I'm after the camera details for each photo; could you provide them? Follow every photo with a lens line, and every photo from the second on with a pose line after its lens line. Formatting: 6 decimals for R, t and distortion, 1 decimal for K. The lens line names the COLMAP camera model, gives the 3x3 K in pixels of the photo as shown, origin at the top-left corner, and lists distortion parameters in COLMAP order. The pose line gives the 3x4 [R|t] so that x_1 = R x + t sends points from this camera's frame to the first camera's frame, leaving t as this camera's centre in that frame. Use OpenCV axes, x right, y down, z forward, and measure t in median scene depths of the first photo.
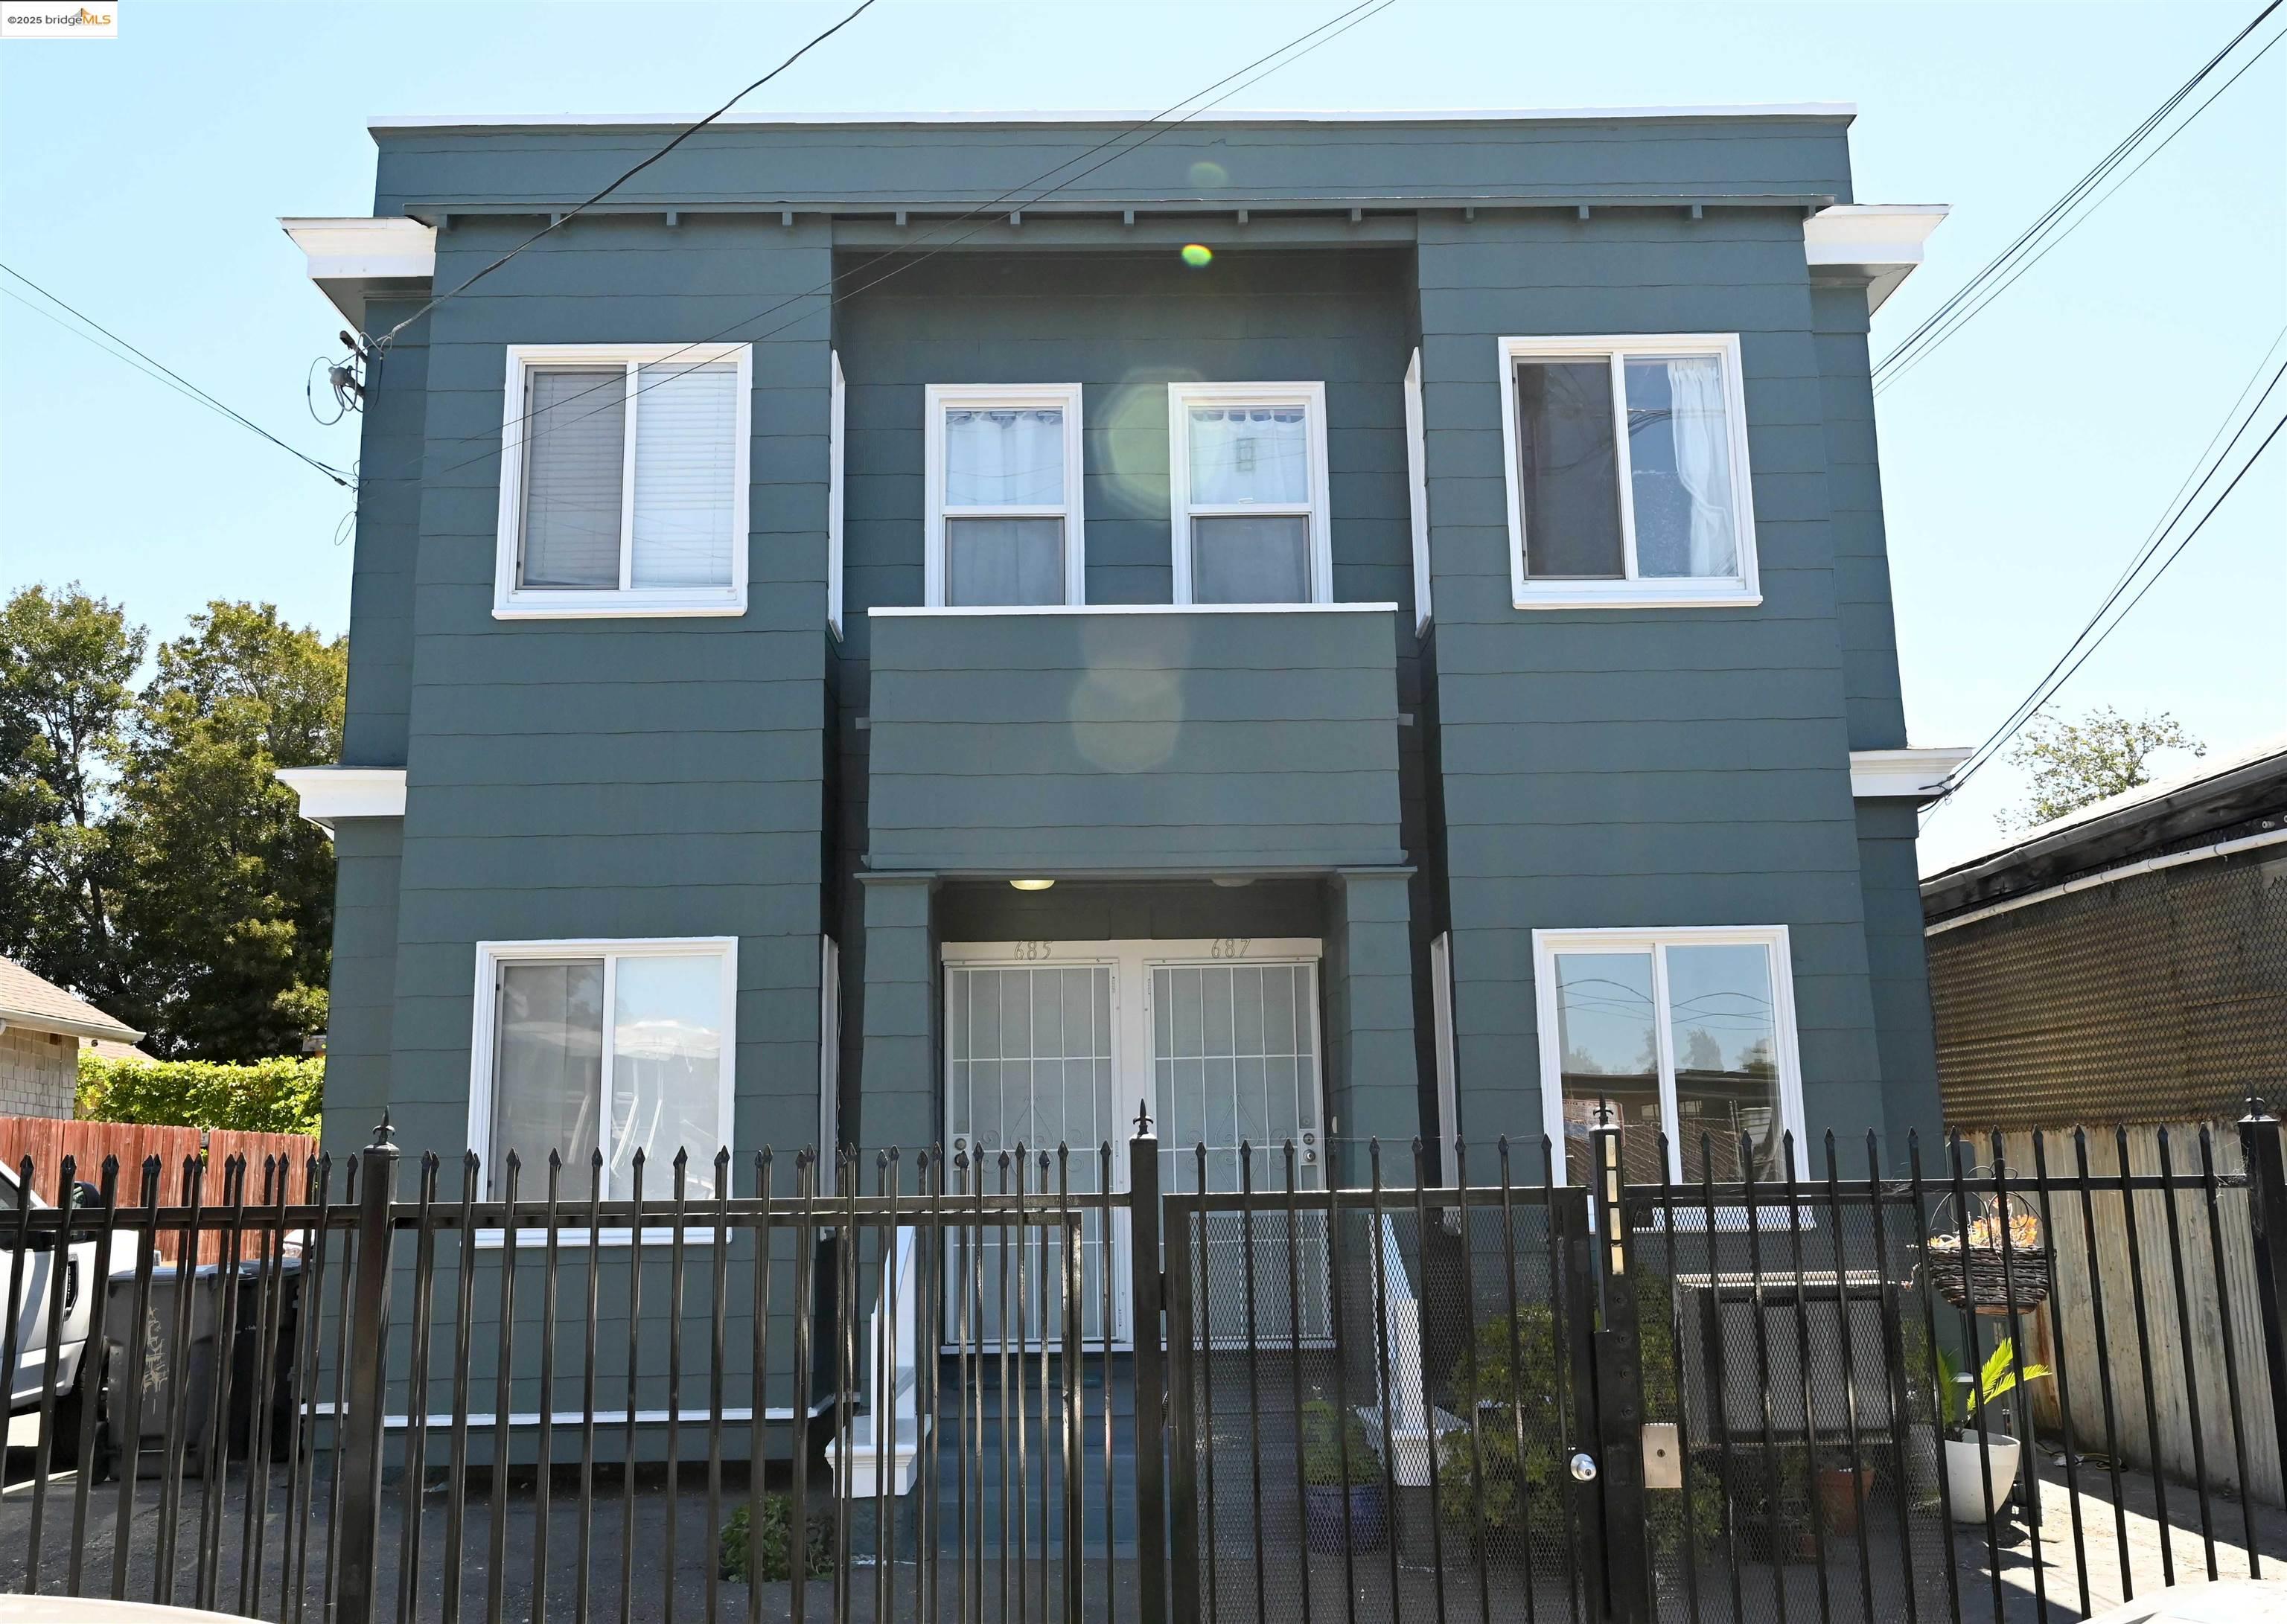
lens RADIAL K [[1879.4, 0, 1138.0], [0, 1879.4, 810.0], [0, 0, 1]] dist [0.005242, -0.000498]
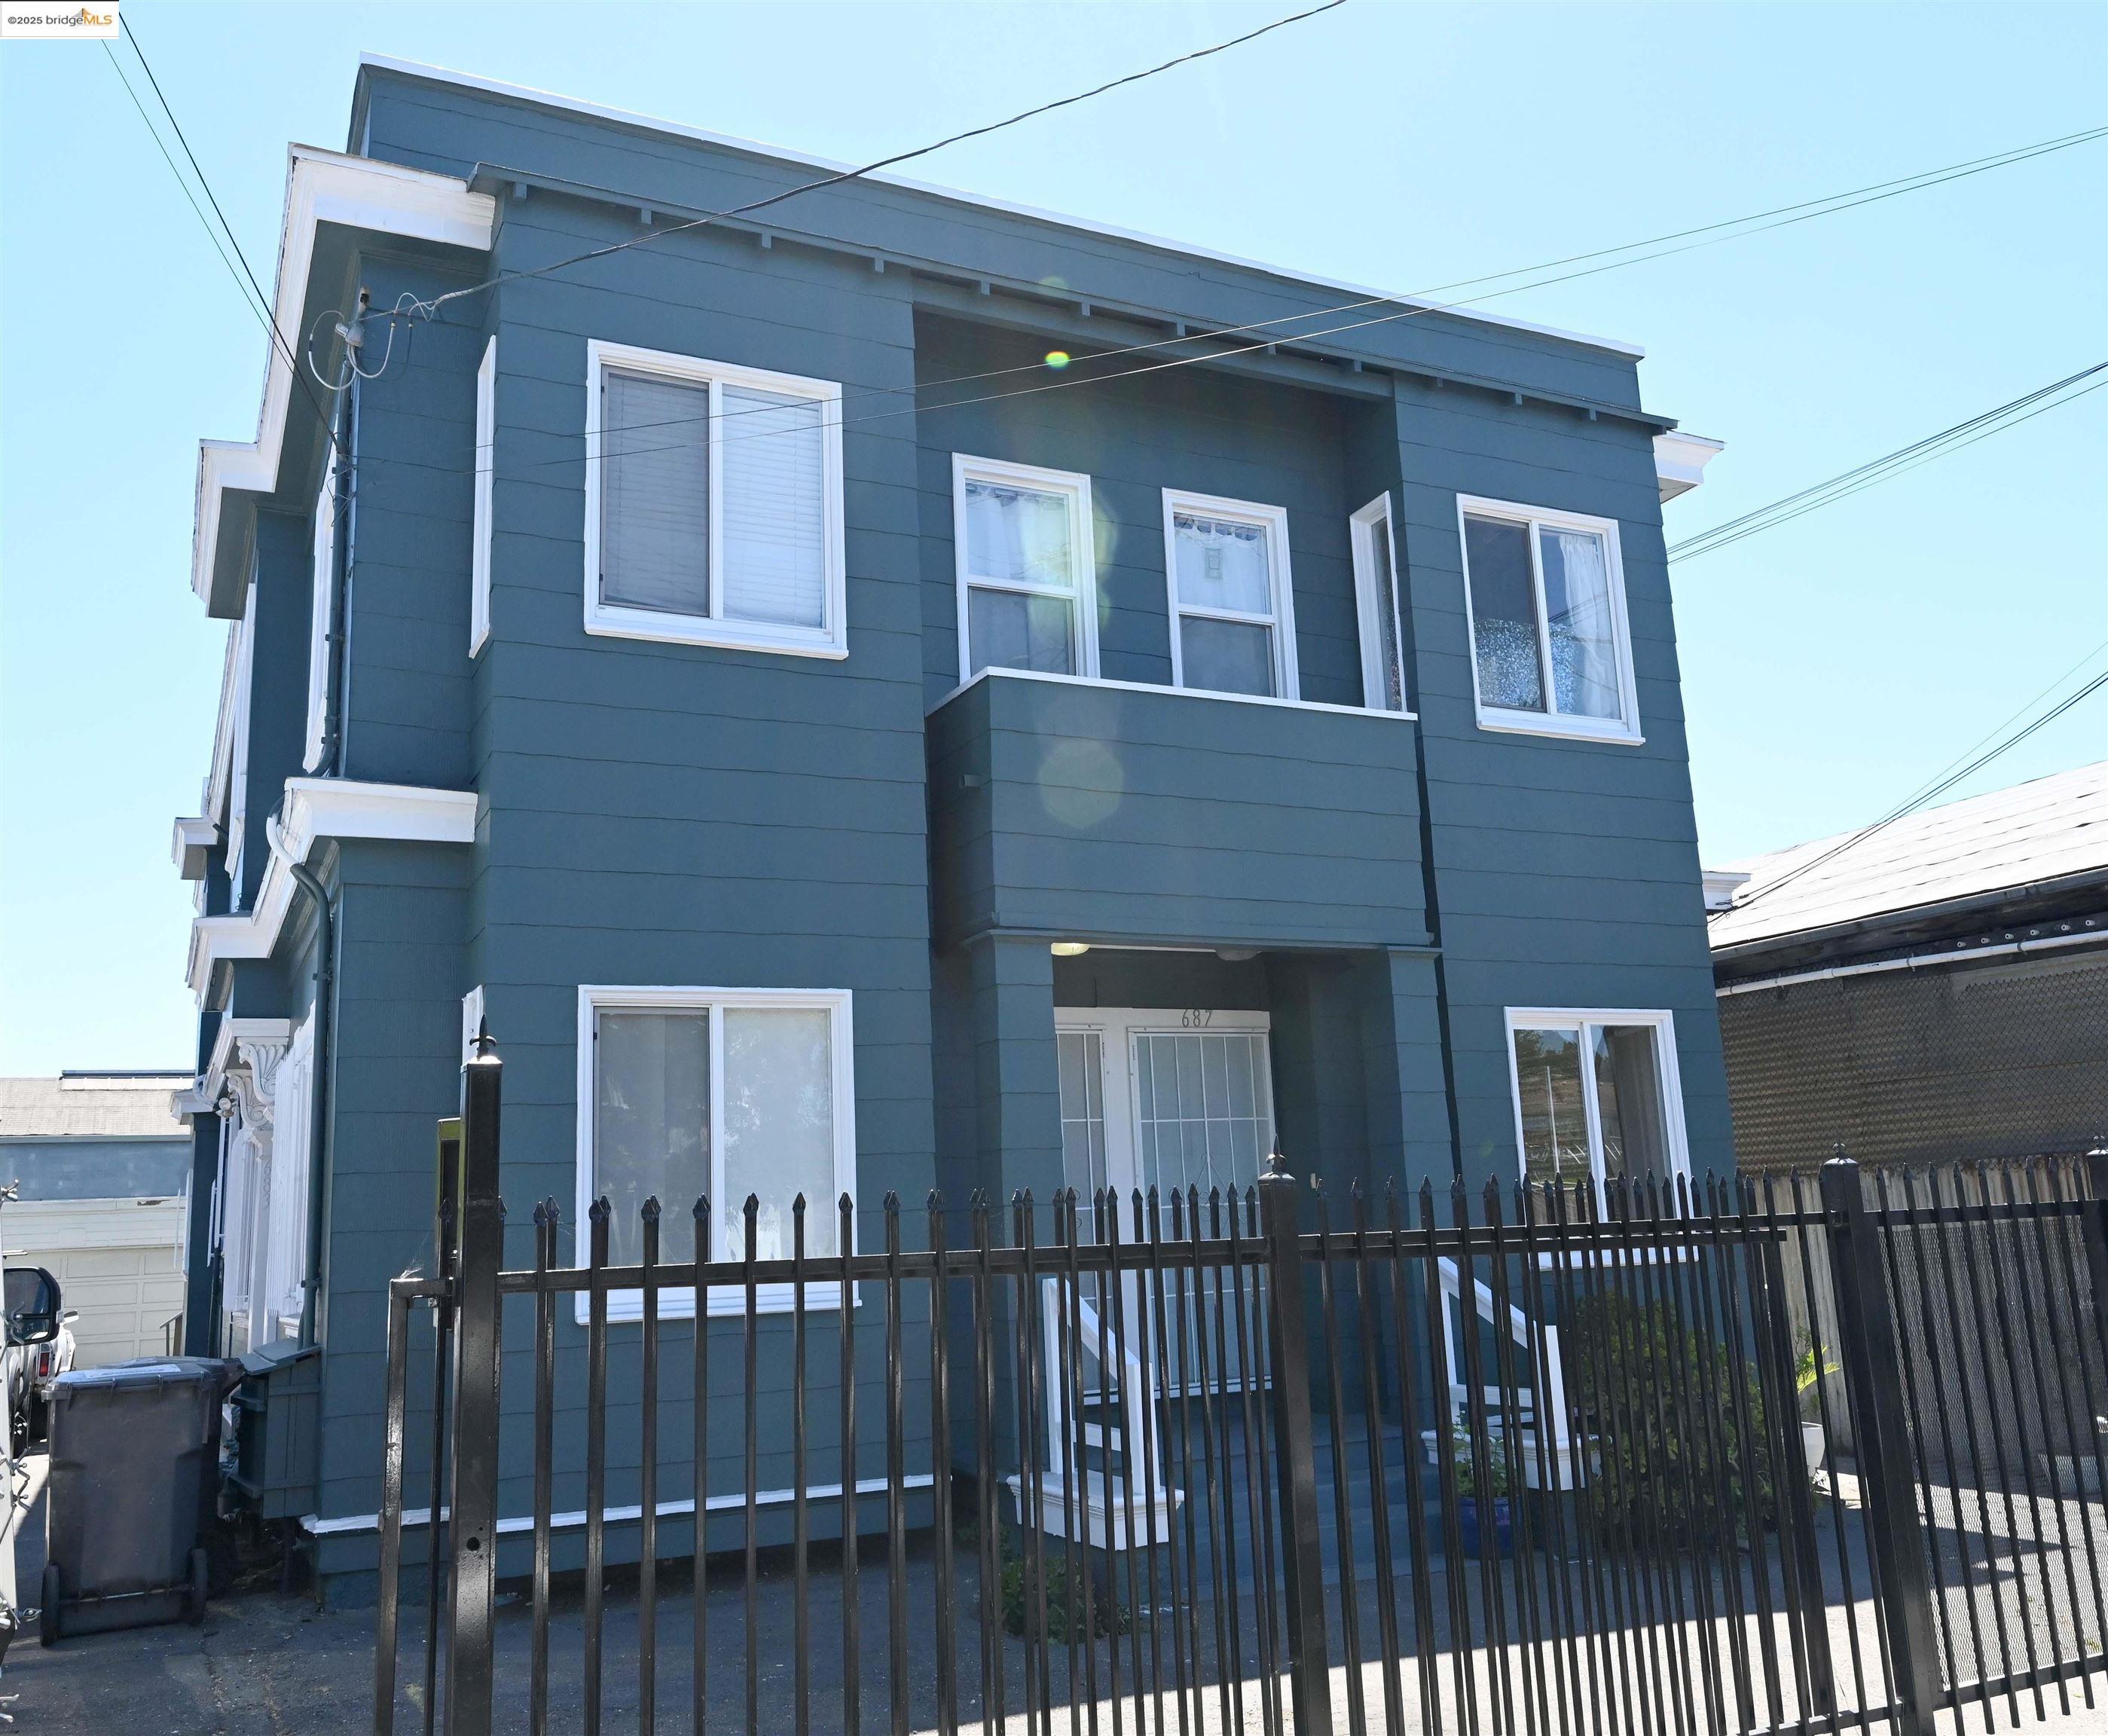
lens RADIAL K [[1770.6, 0, 1055.1], [0, 1770.6, 870.2], [0, 0, 1]] dist [0.002870, 0.005505]
pose [[0.906206, 0.062256, 0.418228, -0.472239], [-0.050862, 0.997969, -0.038348, 0.033525], [-0.419766, 0.013480, 0.907532, 0.120744]]
